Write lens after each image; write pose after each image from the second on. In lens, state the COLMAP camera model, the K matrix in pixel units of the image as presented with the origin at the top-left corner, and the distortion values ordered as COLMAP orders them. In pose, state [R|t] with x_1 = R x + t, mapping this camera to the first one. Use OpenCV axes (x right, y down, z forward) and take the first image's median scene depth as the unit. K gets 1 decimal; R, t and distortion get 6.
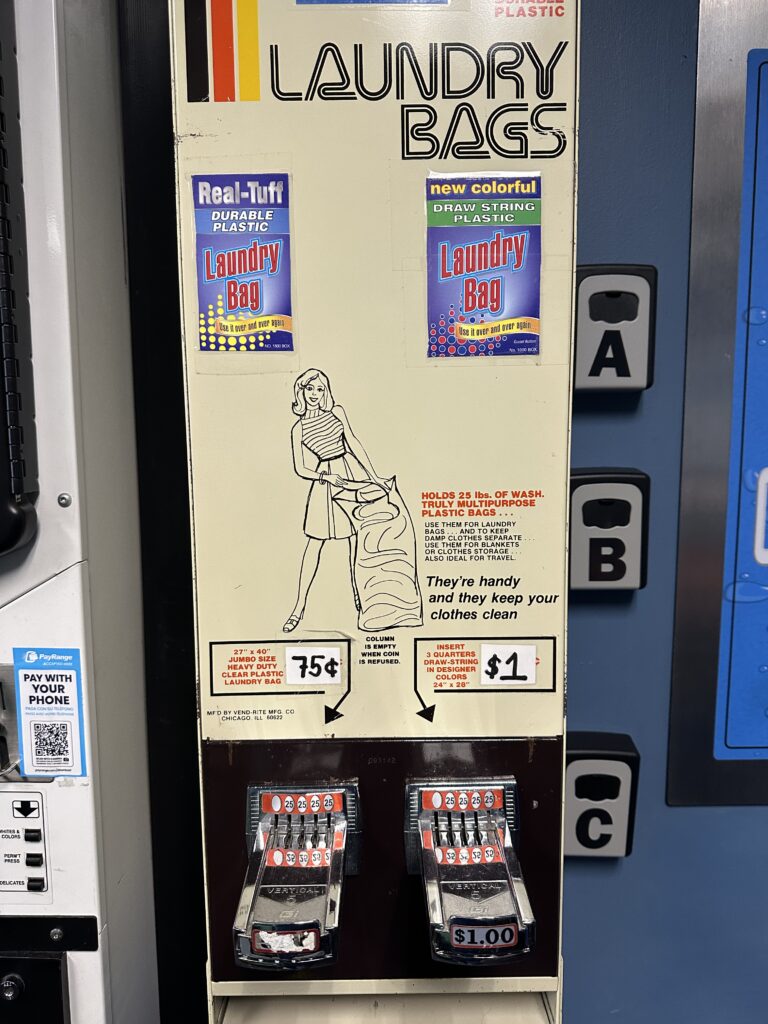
lens RADIAL K [[724.3, 0, 384.0], [0, 724.3, 512.0], [0, 0, 1]] dist [0.103732, -0.196270]
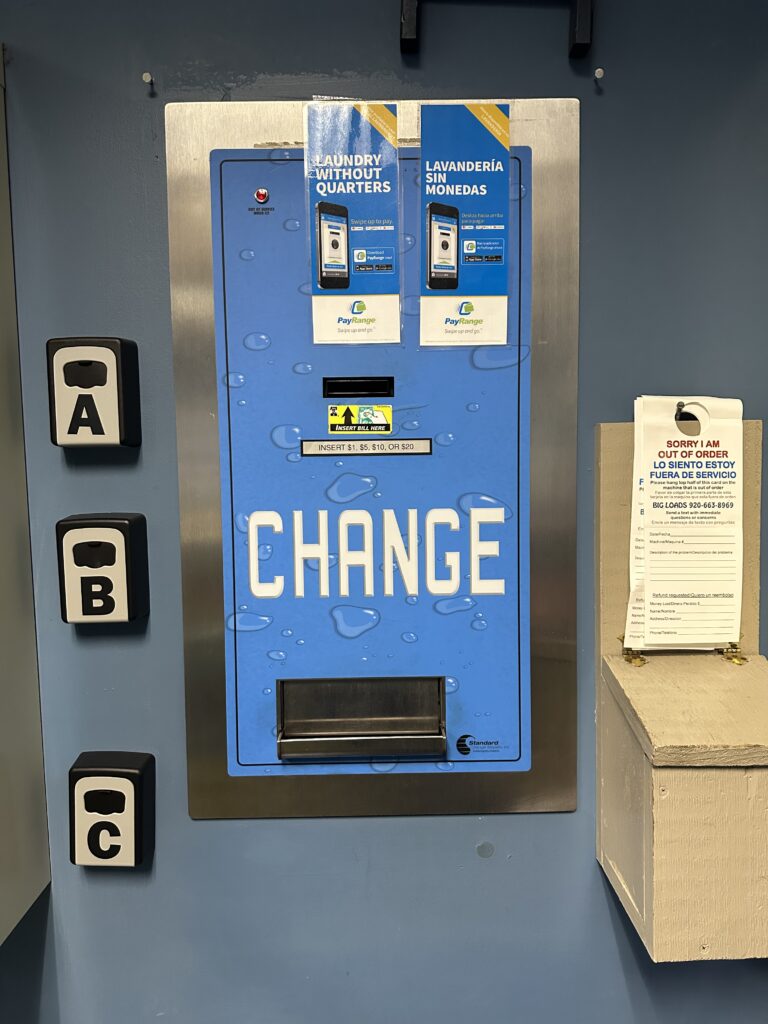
lens RADIAL K [[724.3, 0, 384.0], [0, 724.3, 512.0], [0, 0, 1]] dist [0.103732, -0.196270]
pose [[0.999900, -0.013862, -0.002934, 0.725646], [0.013705, 0.998745, -0.048181, -0.002919], [0.003598, 0.048136, 0.998834, -0.125051]]
